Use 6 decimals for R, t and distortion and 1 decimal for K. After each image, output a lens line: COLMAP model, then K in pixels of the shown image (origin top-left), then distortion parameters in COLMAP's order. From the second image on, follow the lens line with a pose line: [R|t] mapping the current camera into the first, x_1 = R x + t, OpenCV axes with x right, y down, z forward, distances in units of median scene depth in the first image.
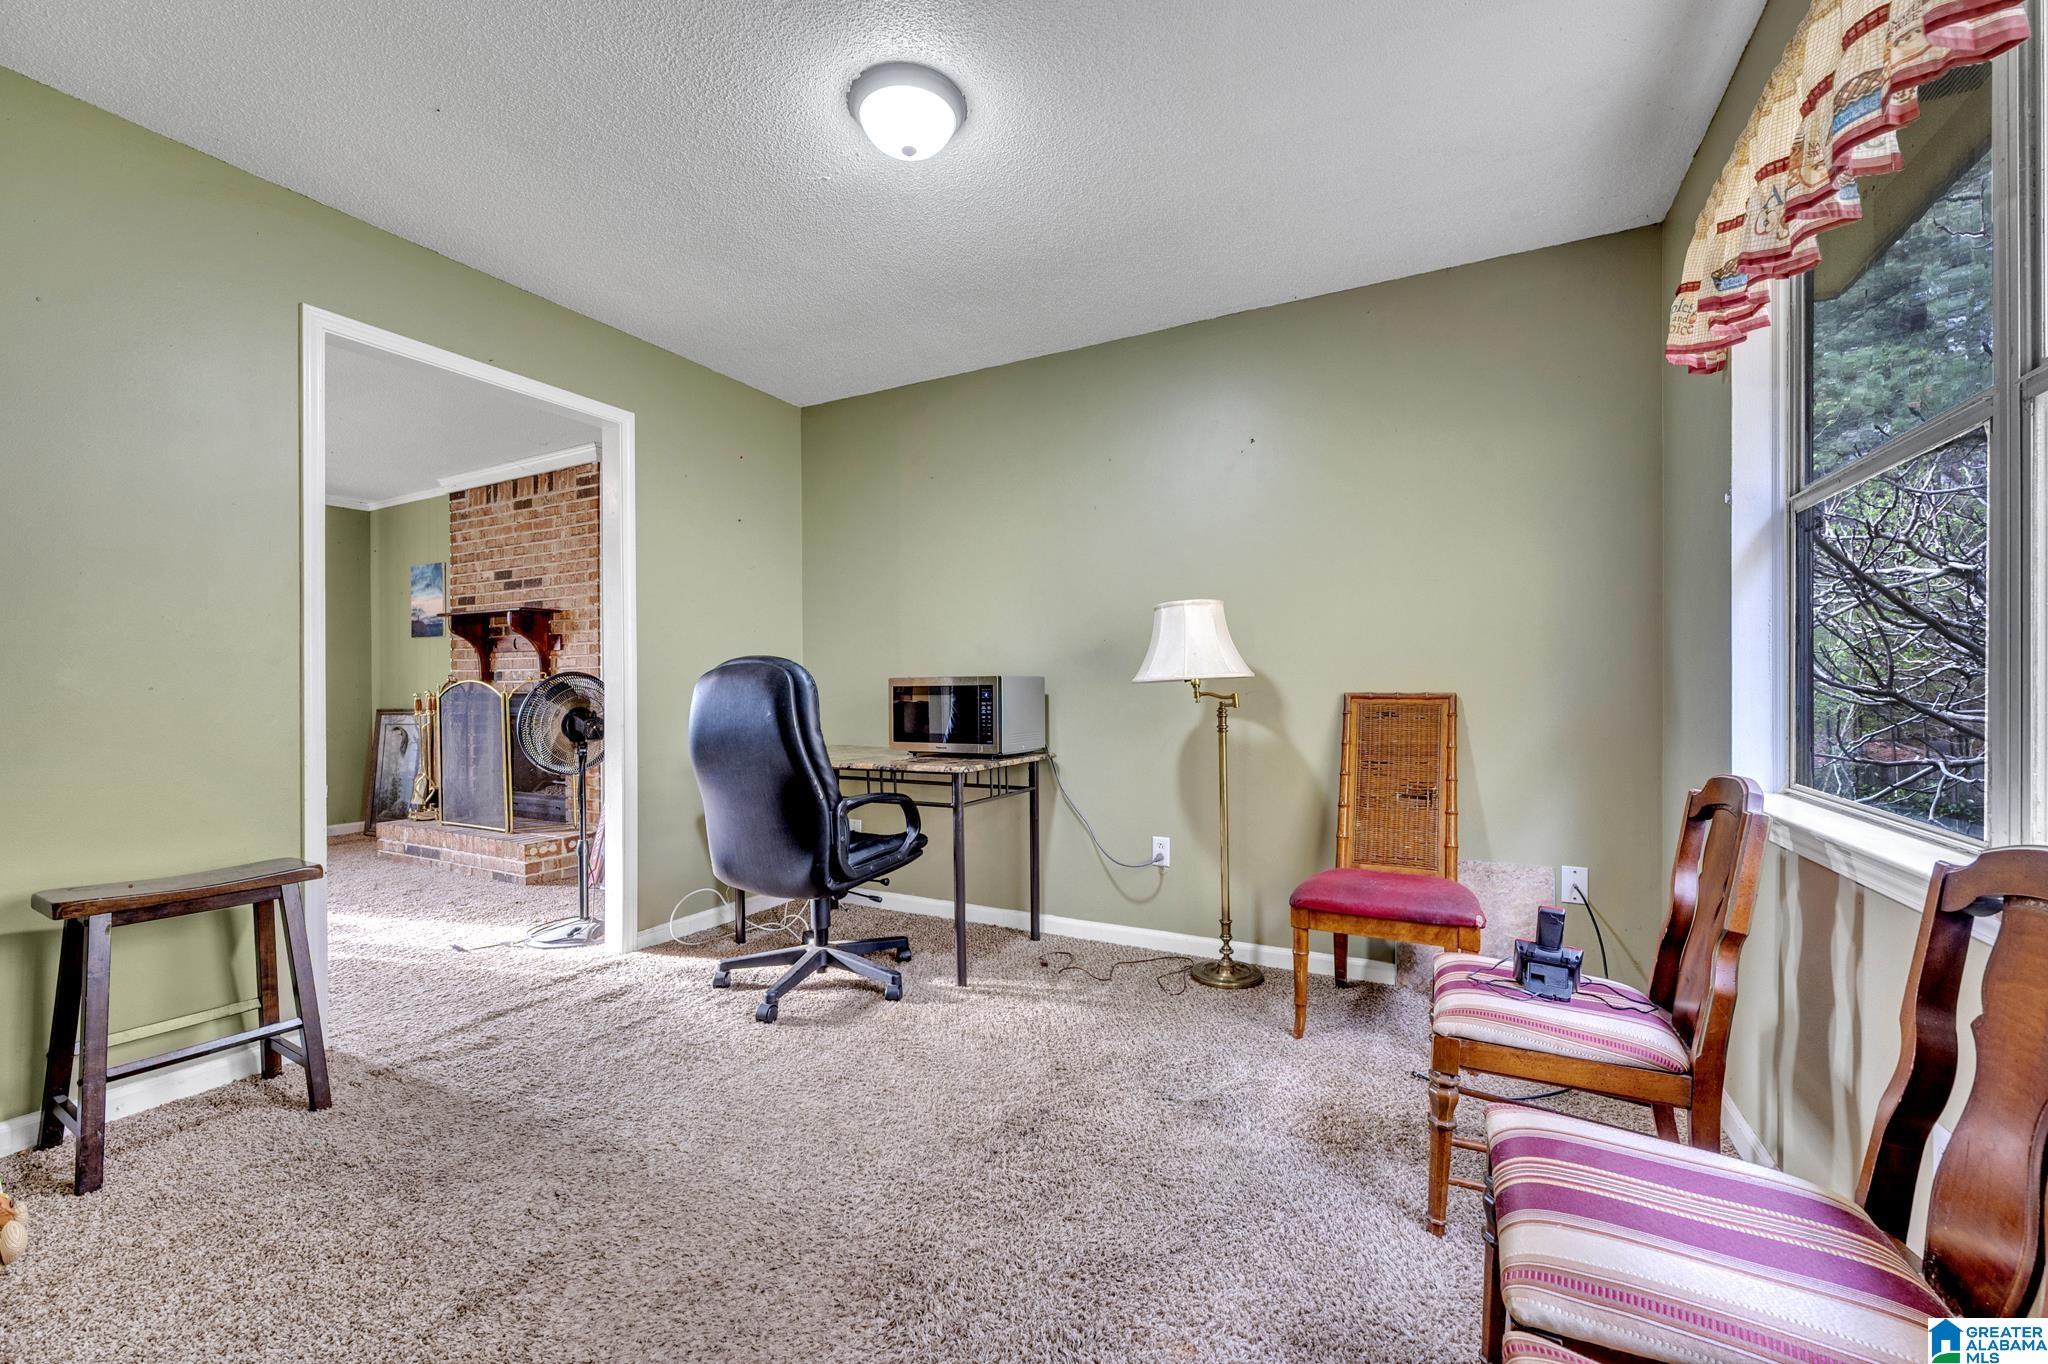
lens RADIAL K [[811.1, 0, 1024.0], [0, 811.1, 682.0], [0, 0, 1]] dist [-0.002303, -0.000095]
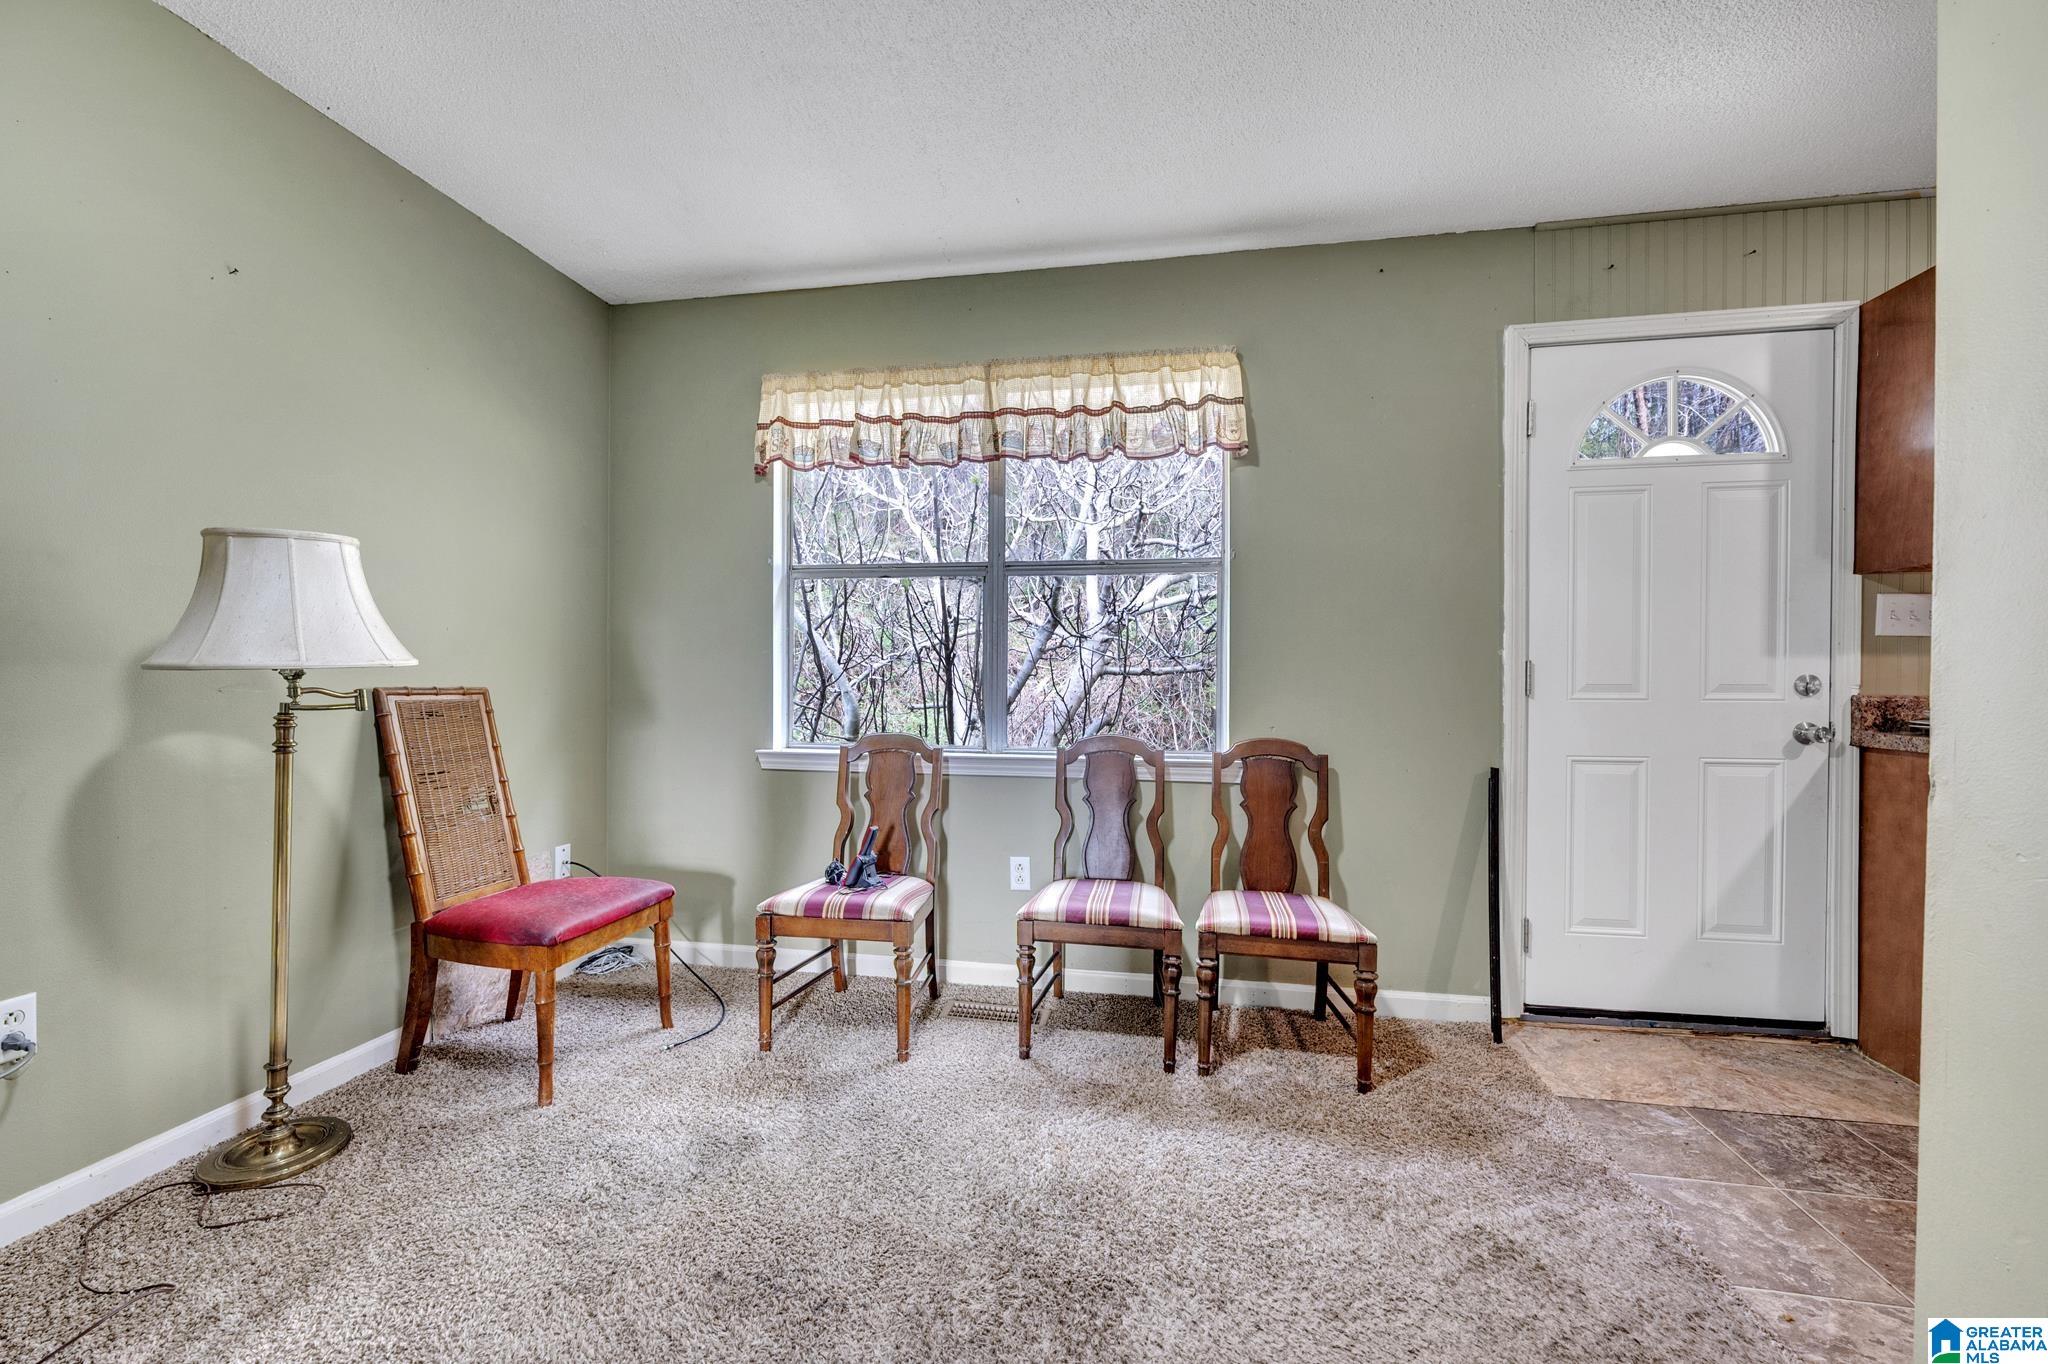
lens RADIAL K [[811.1, 0, 1024.0], [0, 811.1, 682.0], [0, 0, 1]] dist [-0.002303, -0.000095]
pose [[-0.289766, 0.000609, 0.957097, -0.523736], [-0.005717, 0.999981, -0.002367, 0.006333], [-0.957080, -0.006157, -0.289757, 0.683398]]
